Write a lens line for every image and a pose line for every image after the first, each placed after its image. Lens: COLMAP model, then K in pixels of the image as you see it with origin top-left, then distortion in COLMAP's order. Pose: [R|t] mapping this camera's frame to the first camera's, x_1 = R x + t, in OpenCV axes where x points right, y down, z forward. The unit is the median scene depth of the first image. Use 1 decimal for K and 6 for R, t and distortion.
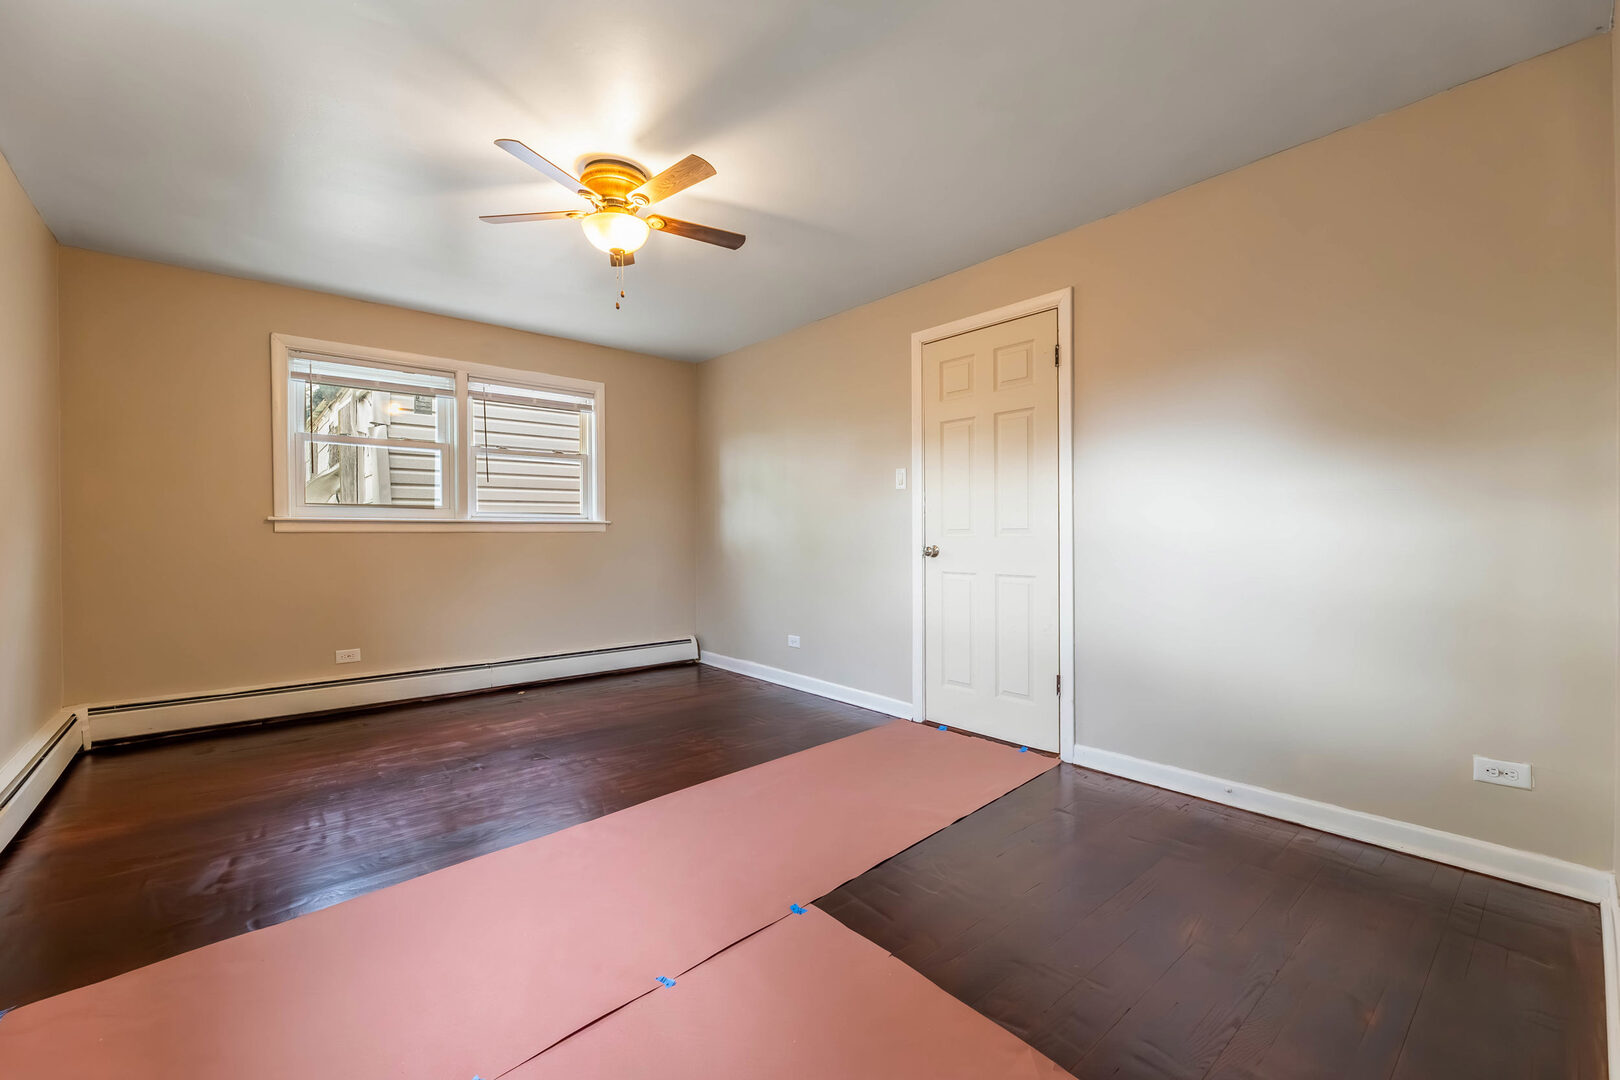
lens RADIAL K [[663.2, 0, 810.0], [0, 663.2, 540.0], [0, 0, 1]] dist [-0.000322, 0.000013]
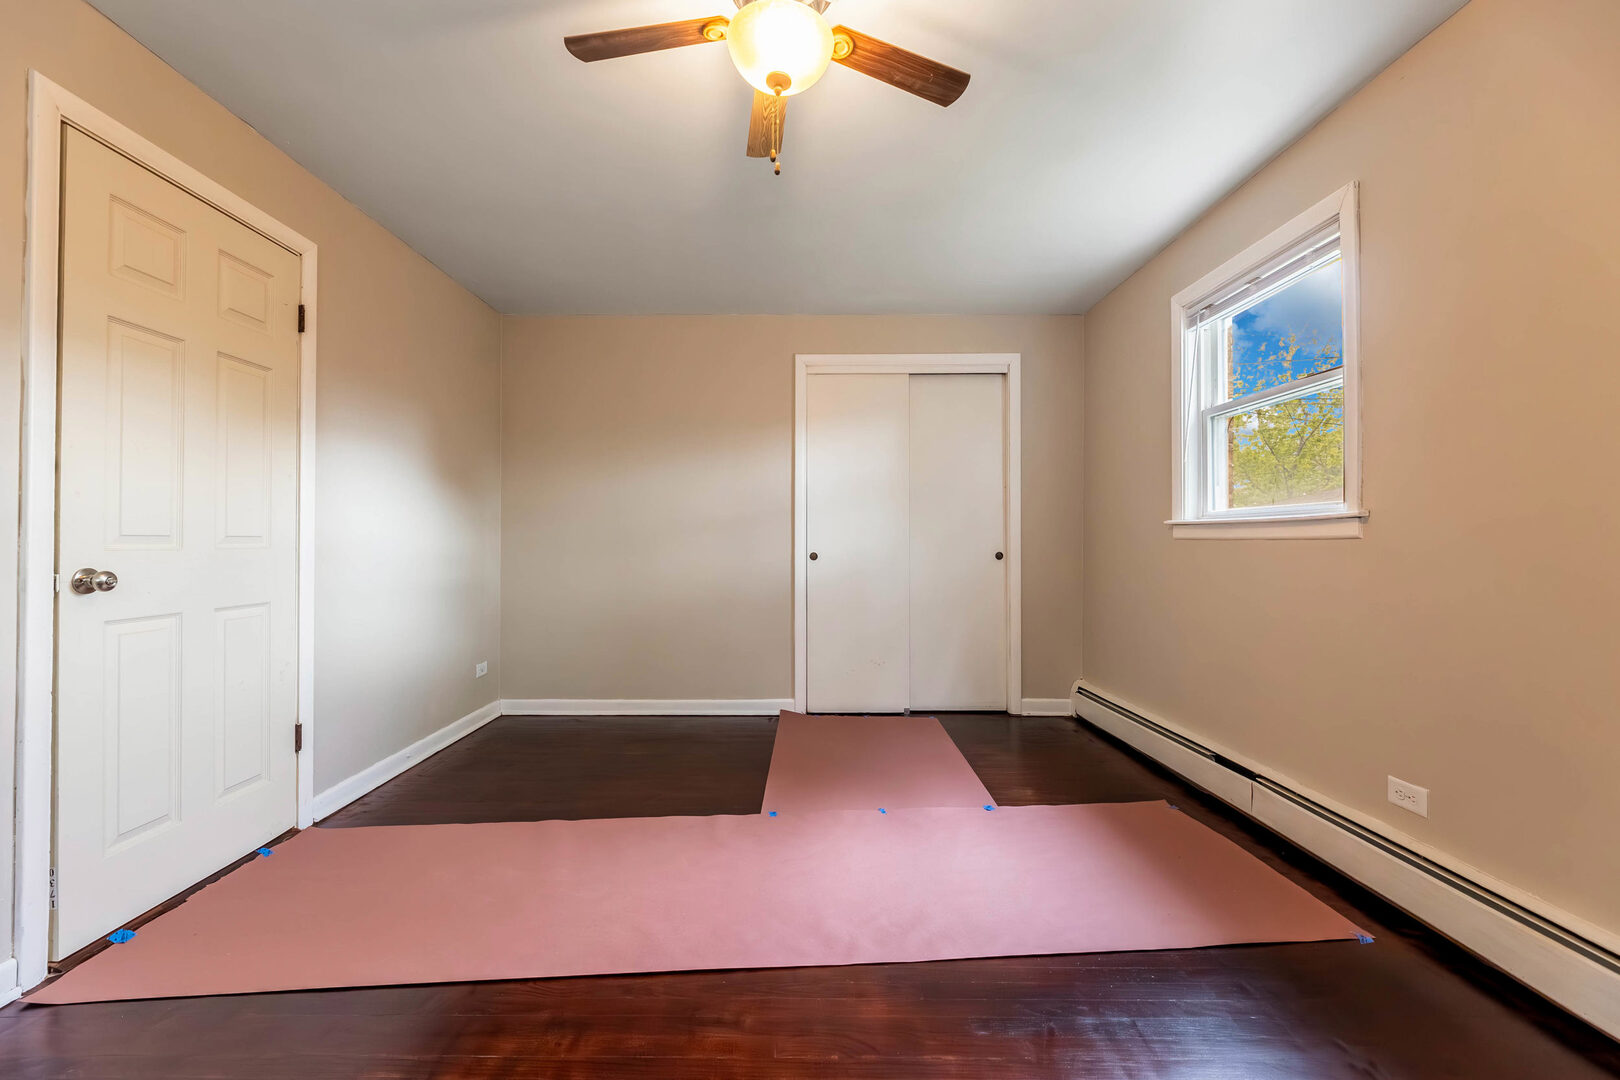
lens RADIAL K [[663.2, 0, 810.0], [0, 663.2, 540.0], [0, 0, 1]] dist [-0.000322, 0.000013]
pose [[-0.758101, 0.008045, 0.652087, -0.598133], [0.009025, 0.999958, -0.001844, -0.006479], [-0.652074, 0.004487, -0.758142, 1.208267]]
